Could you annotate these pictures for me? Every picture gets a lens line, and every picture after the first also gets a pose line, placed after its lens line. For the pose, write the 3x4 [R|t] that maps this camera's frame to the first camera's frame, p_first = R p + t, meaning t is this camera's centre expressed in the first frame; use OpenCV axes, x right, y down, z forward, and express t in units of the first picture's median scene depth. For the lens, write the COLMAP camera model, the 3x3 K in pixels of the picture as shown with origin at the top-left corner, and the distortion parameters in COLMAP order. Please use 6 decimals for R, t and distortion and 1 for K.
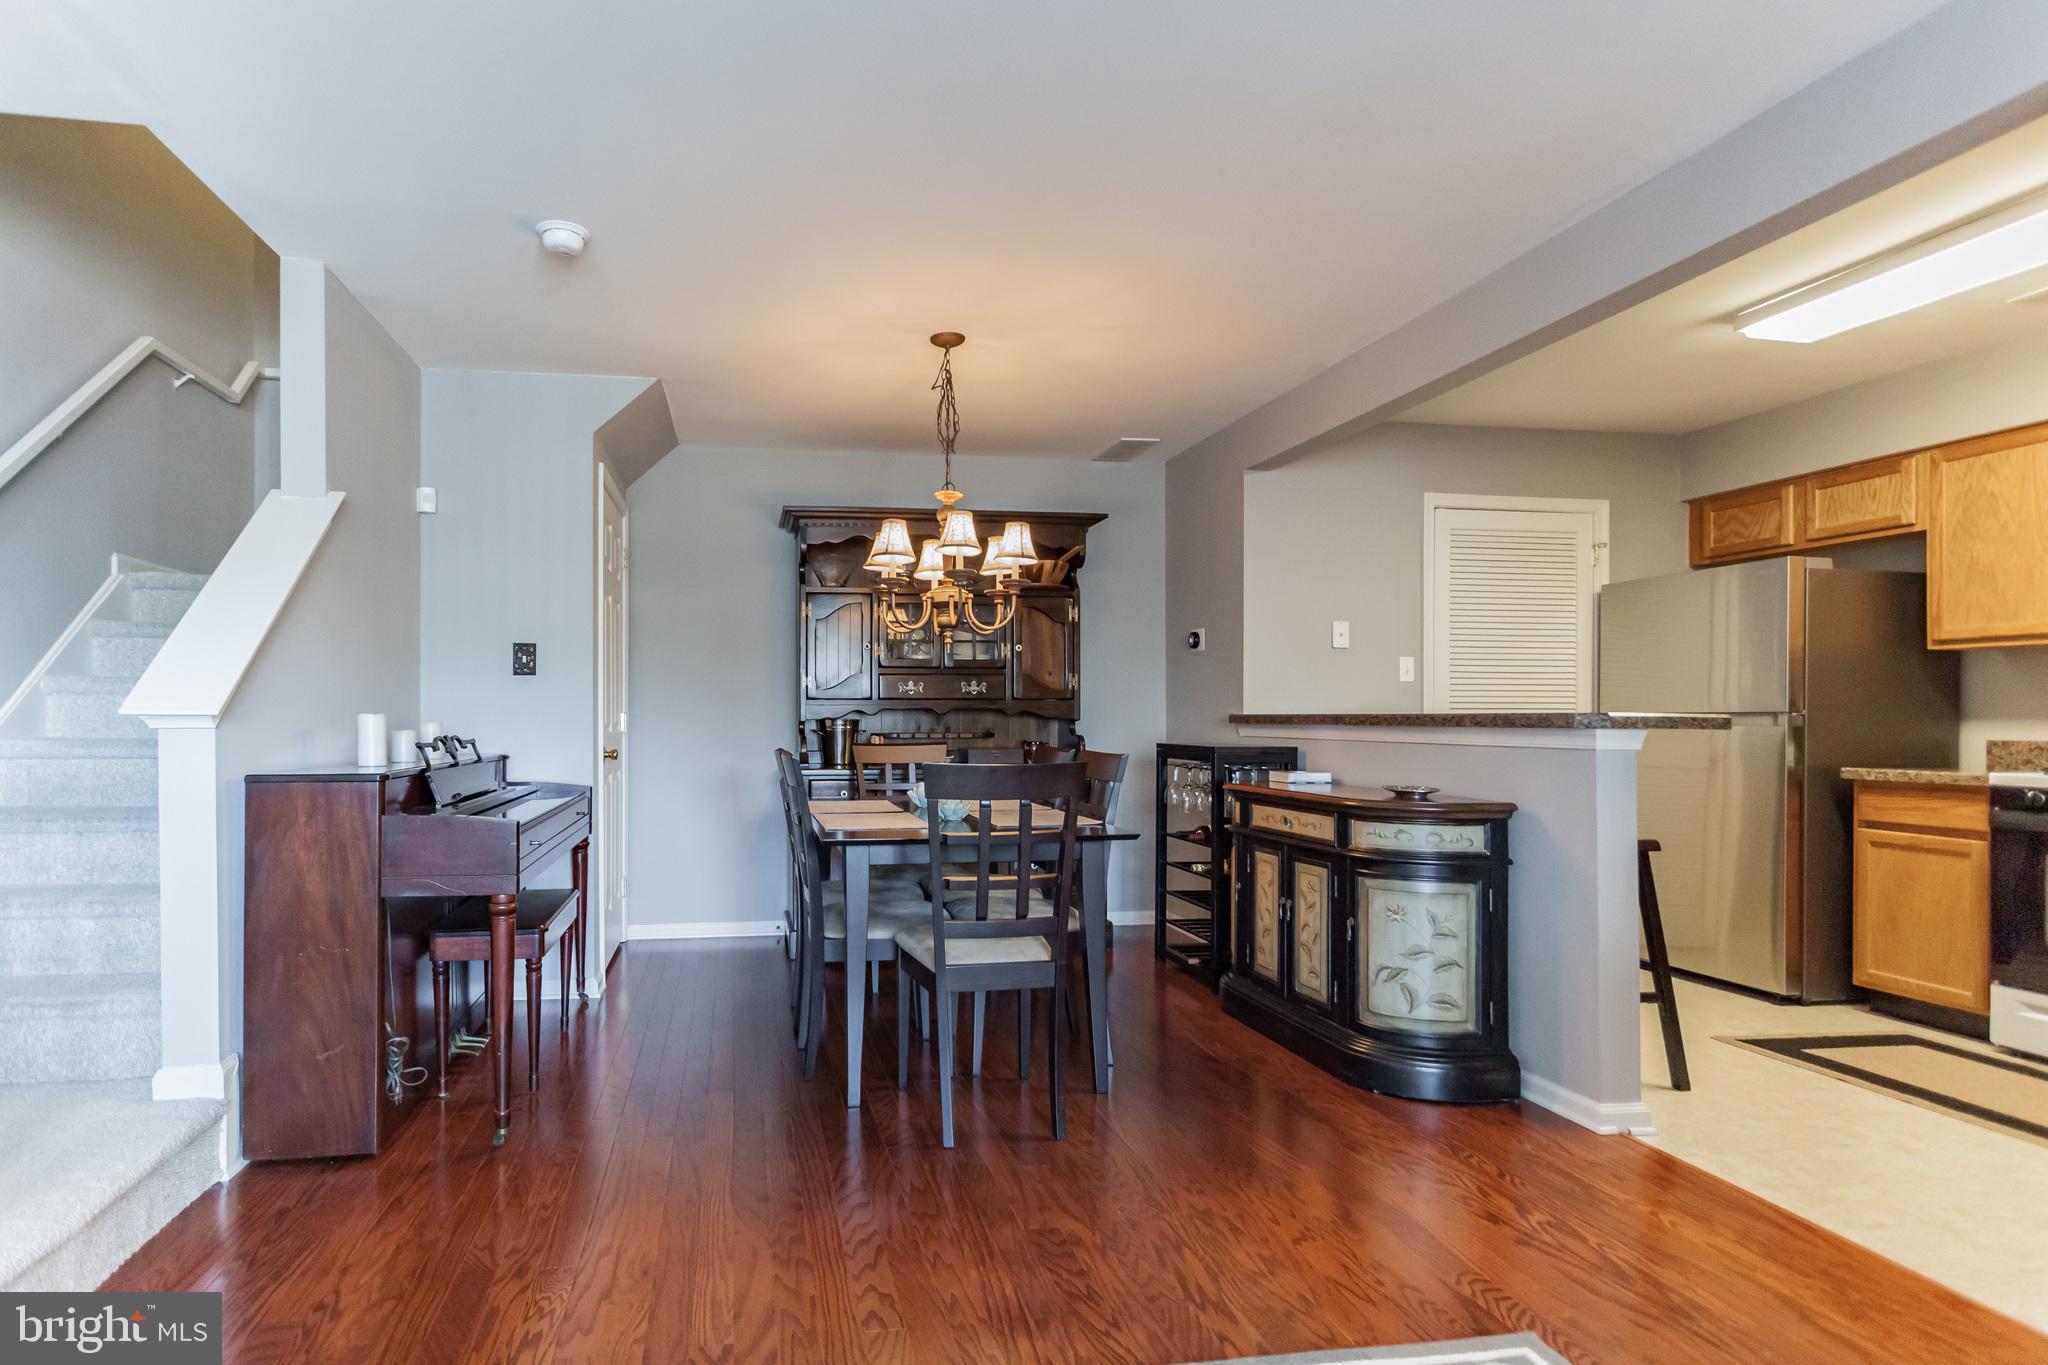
lens RADIAL K [[1081.4, 0, 1020.6], [0, 1081.4, 719.0], [0, 0, 1]] dist [-0.003664, -0.000229]
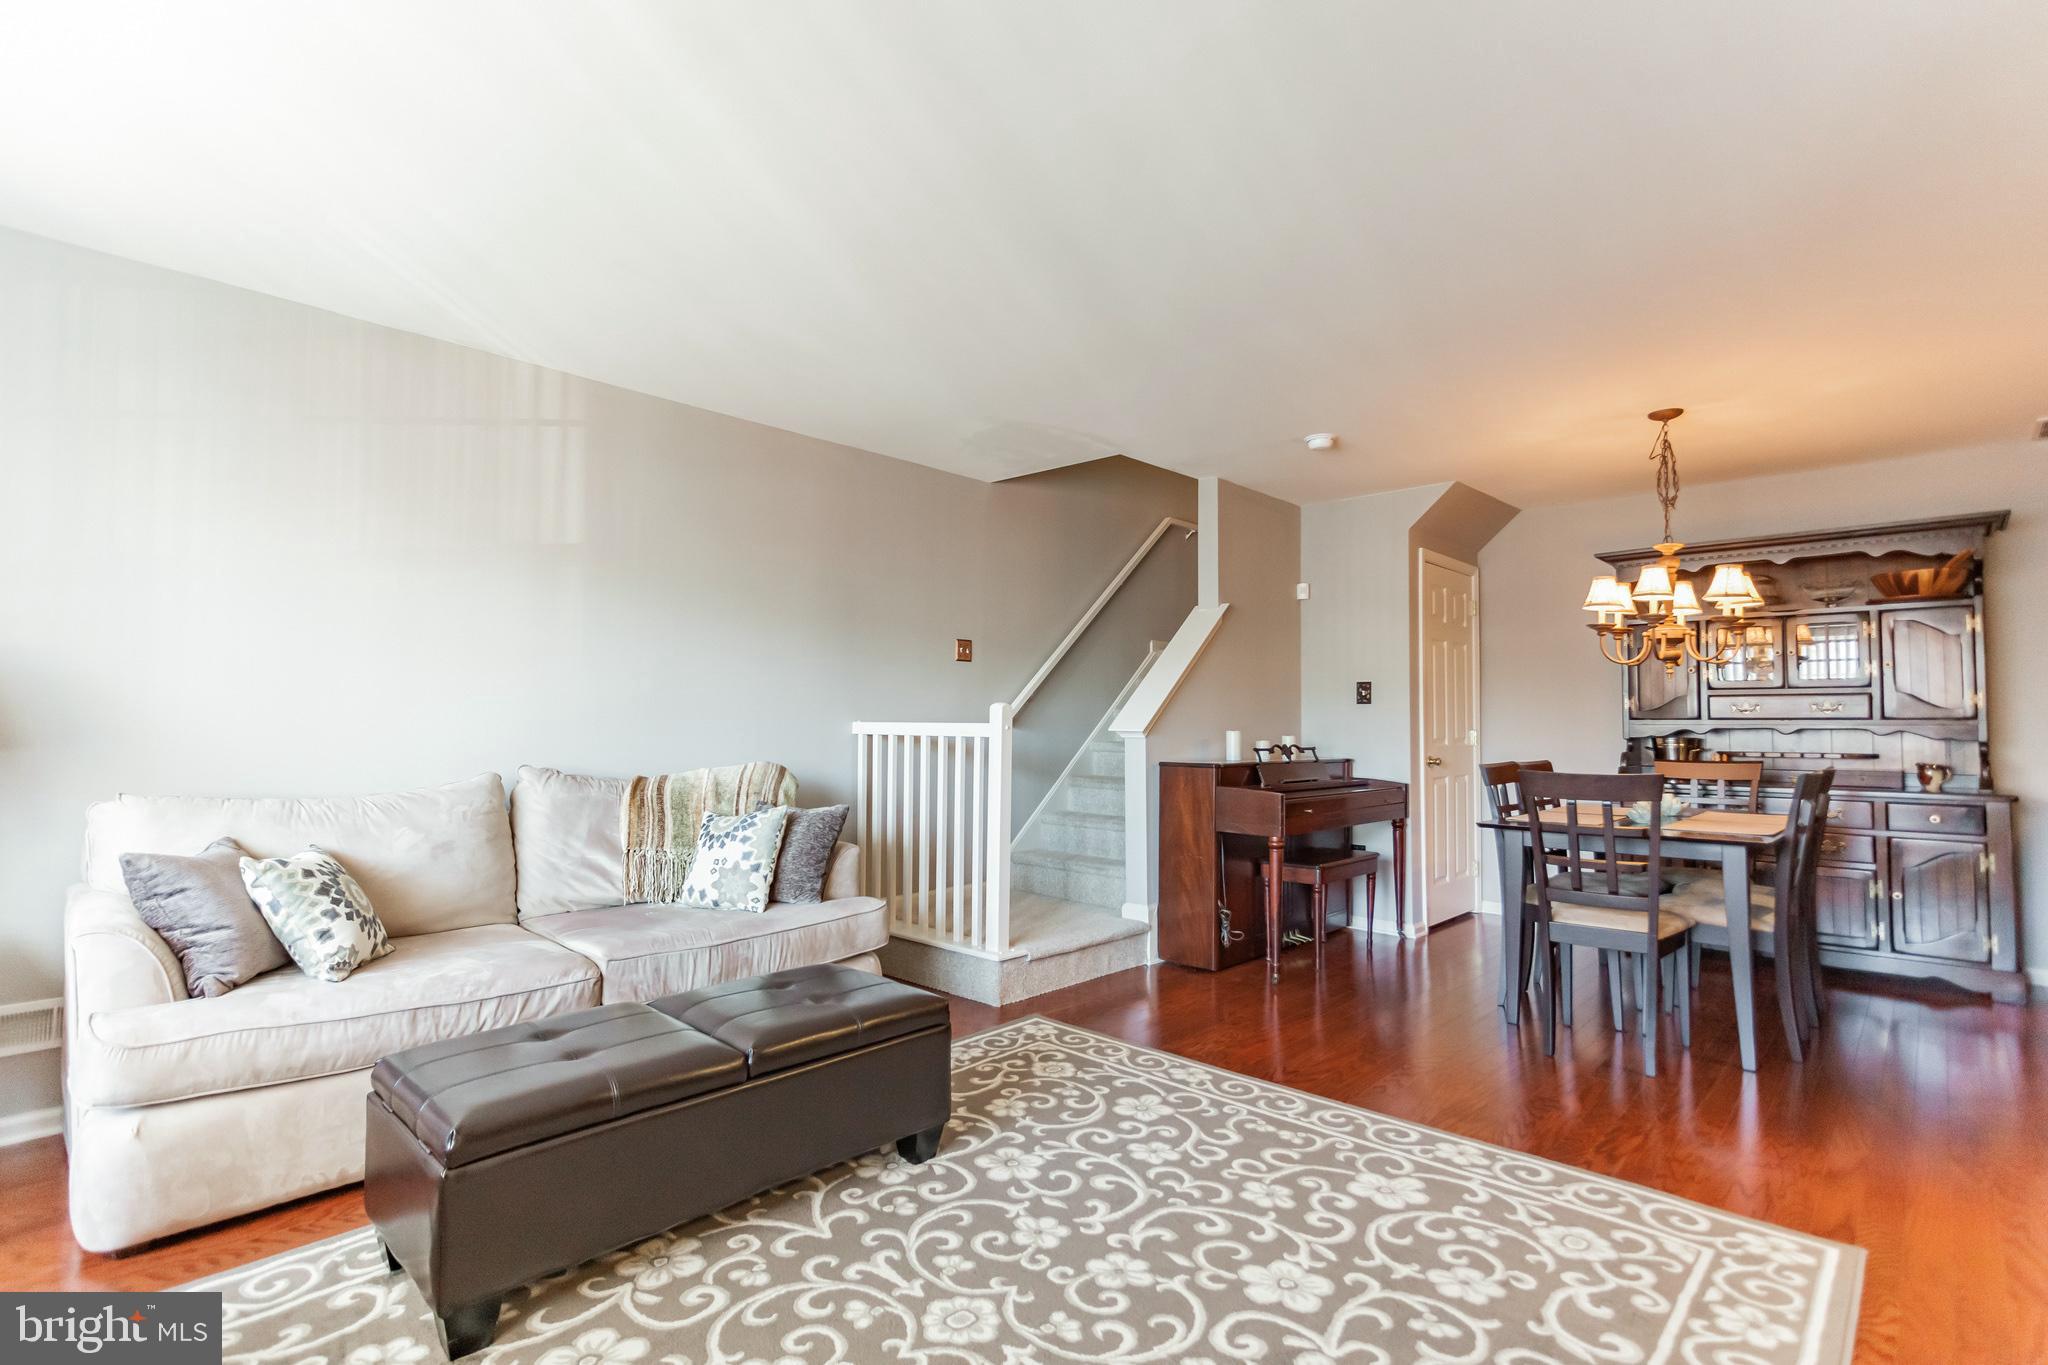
lens RADIAL K [[996.6, 0, 1024.0], [0, 996.6, 682.5], [0, 0, 1]] dist [-0.000190, 0.000241]
pose [[0.612516, -0.028671, -0.789938, 0.457295], [-0.010875, 0.998942, -0.044690, -0.006849], [0.790383, 0.035963, 0.611556, -0.252986]]
